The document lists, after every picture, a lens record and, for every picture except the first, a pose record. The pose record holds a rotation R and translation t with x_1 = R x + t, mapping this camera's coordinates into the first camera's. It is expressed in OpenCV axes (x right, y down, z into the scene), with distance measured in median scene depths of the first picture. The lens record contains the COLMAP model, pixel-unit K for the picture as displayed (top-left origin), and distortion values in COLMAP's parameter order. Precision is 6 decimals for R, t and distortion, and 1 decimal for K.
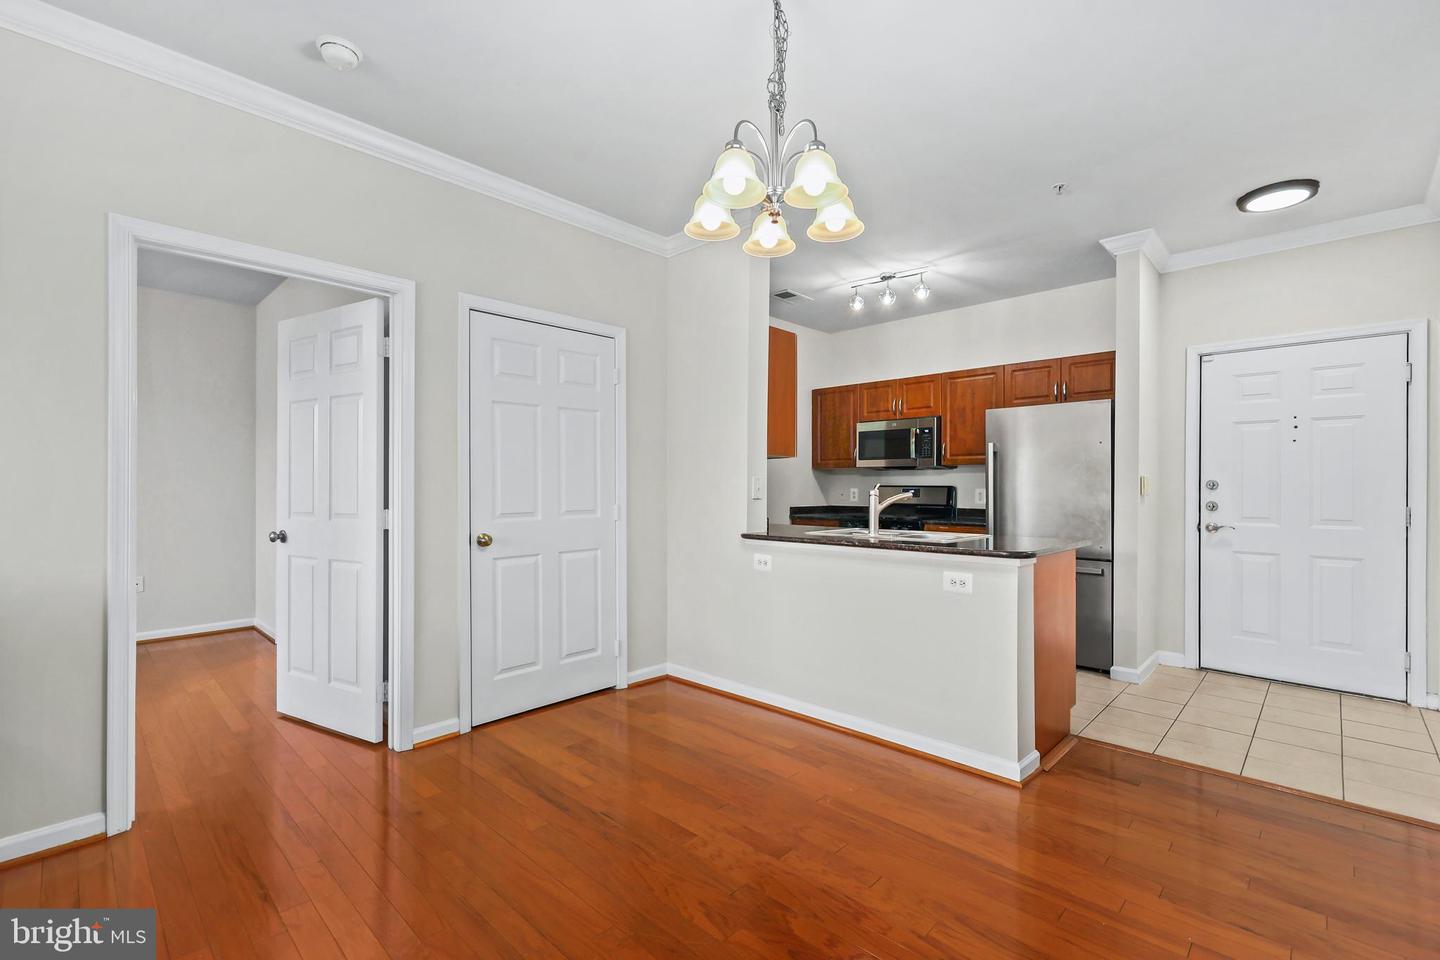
lens RADIAL K [[632.8, 0, 725.2], [0, 632.8, 490.7], [0, 0, 1]] dist [-0.002105, -0.000150]
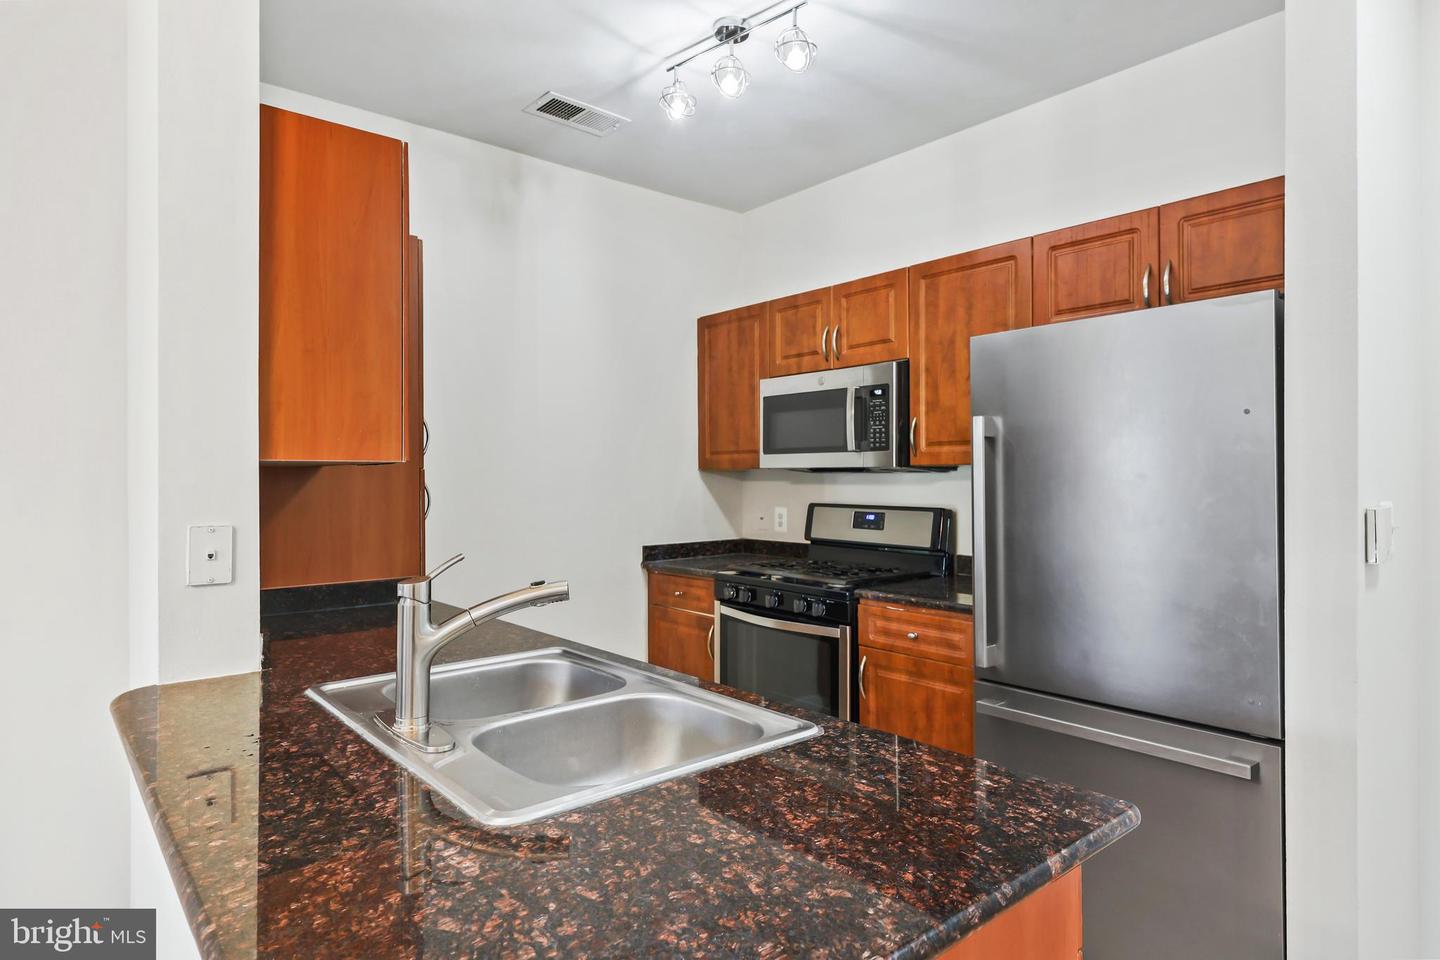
lens RADIAL K [[819.7, 0, 720.0], [0, 819.7, 480.0], [0, 0, 1]] dist [0.001940, 0.000472]
pose [[0.994588, -0.005581, -0.103746, 0.266883], [0.005726, 0.999983, 0.001100, -0.031555], [0.103738, -0.001688, 0.994603, 0.390877]]
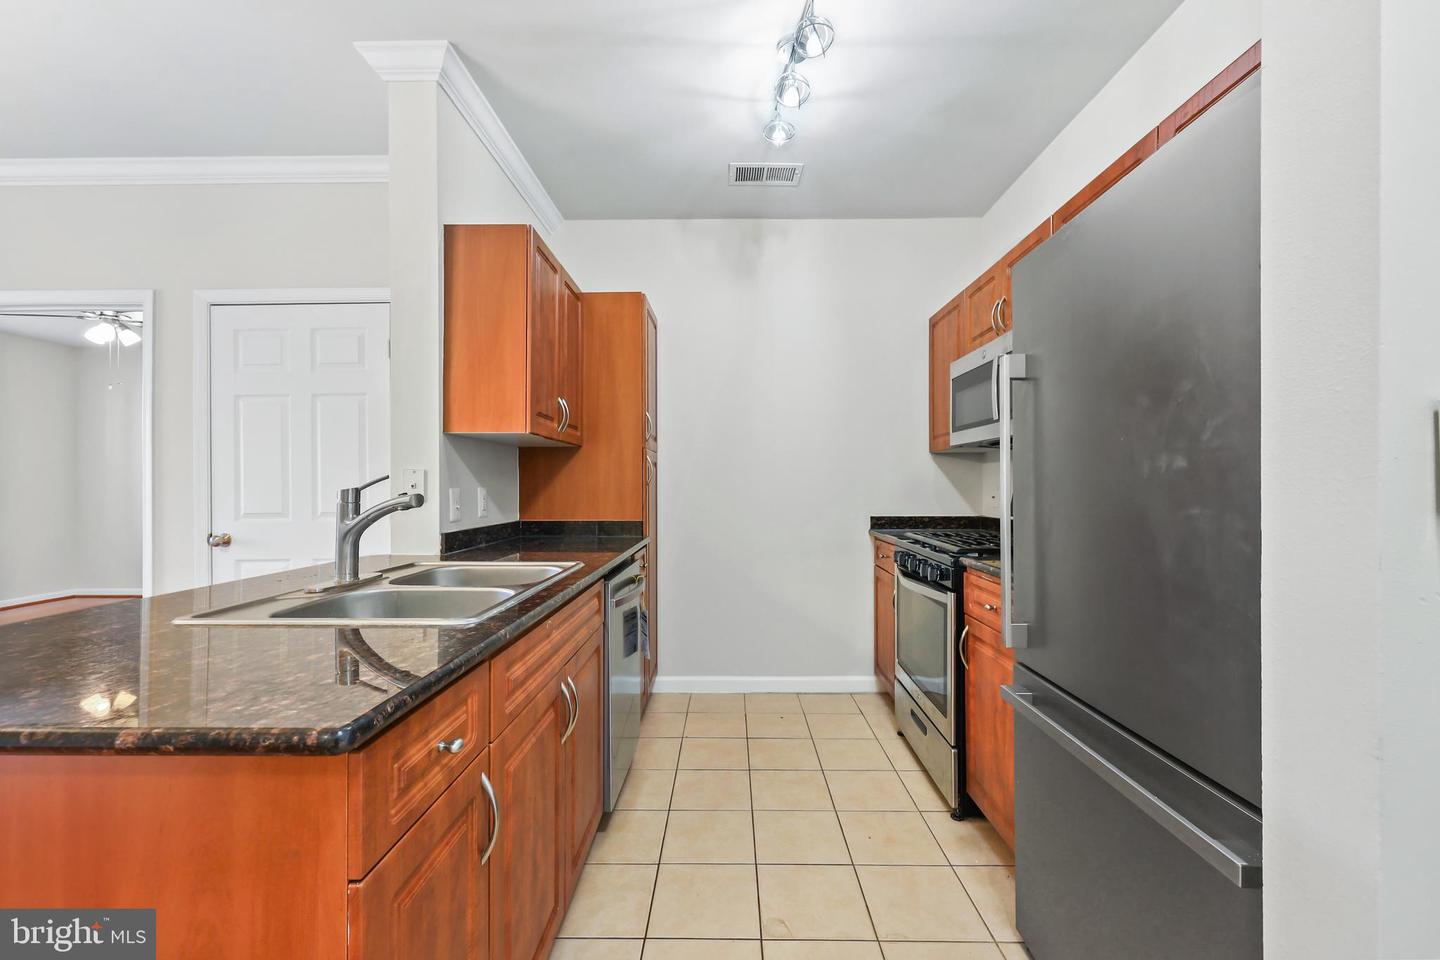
lens RADIAL K [[585.3, 0, 722.2], [0, 585.3, 485.7], [0, 0, 1]] dist [0.002977, 0.000214]
pose [[0.681446, -0.001734, -0.731866, 0.481499], [-0.001506, 0.999992, -0.003771, -0.001401], [0.731867, 0.003672, 0.681438, 0.571819]]
